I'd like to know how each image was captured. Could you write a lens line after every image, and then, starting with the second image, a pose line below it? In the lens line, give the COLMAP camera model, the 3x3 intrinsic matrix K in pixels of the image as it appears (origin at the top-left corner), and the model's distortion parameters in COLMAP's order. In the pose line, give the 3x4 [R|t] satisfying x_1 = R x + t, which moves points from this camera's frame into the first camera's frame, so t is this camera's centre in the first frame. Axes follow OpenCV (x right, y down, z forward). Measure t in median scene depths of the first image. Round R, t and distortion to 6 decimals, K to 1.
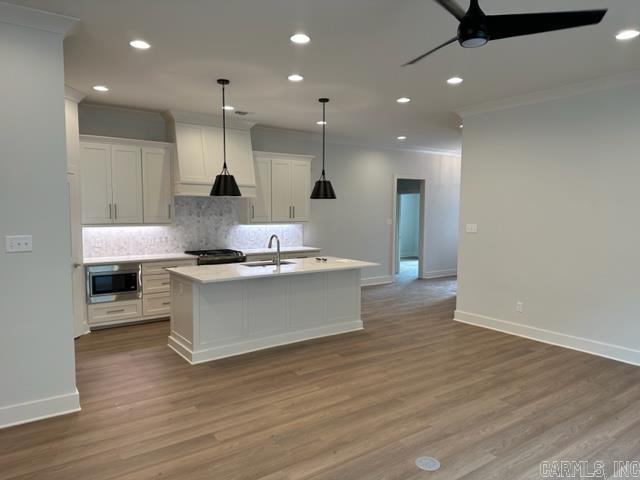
lens RADIAL K [[444.4, 0, 320.0], [0, 444.4, 240.0], [0, 0, 1]] dist [0.089032, -0.108072]
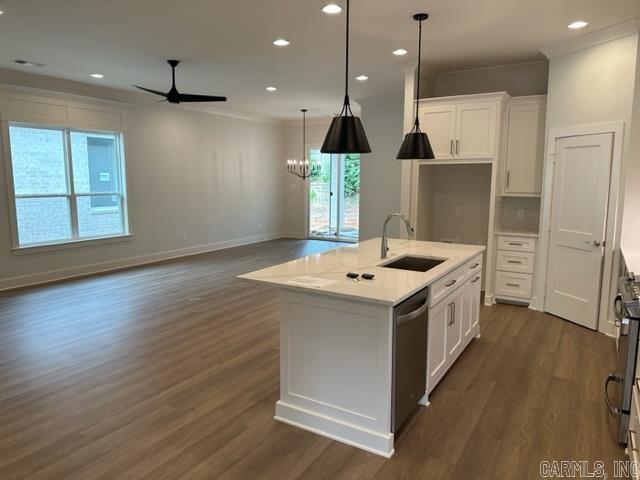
lens RADIAL K [[444.4, 0, 320.0], [0, 444.4, 240.0], [0, 0, 1]] dist [0.089032, -0.108072]
pose [[-0.919002, 0.049690, -0.391110, 0.218434], [-0.033911, 0.978387, 0.203984, -0.089391], [0.392793, 0.200724, -0.897454, 1.313593]]
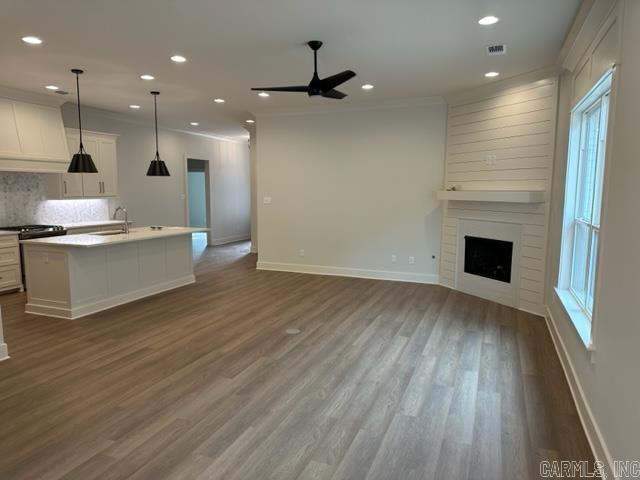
lens RADIAL K [[444.4, 0, 320.0], [0, 444.4, 240.0], [0, 0, 1]] dist [0.089032, -0.108072]
pose [[0.840232, -0.062307, 0.538636, -0.256990], [0.034687, 0.997518, 0.061279, 0.016630], [-0.541117, -0.032805, 0.840307, -0.221912]]
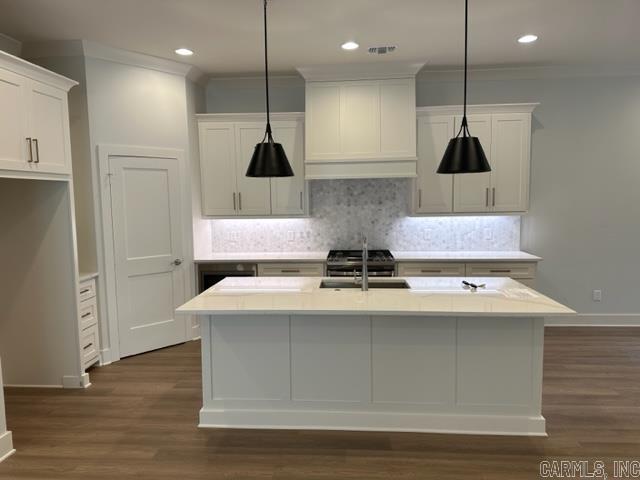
lens RADIAL K [[444.4, 0, 320.0], [0, 444.4, 240.0], [0, 0, 1]] dist [0.089032, -0.108072]
pose [[0.763977, 0.046095, -0.643595, 0.200476], [-0.024721, 0.998804, 0.042190, -0.027446], [0.644770, -0.016322, 0.764203, 0.427739]]
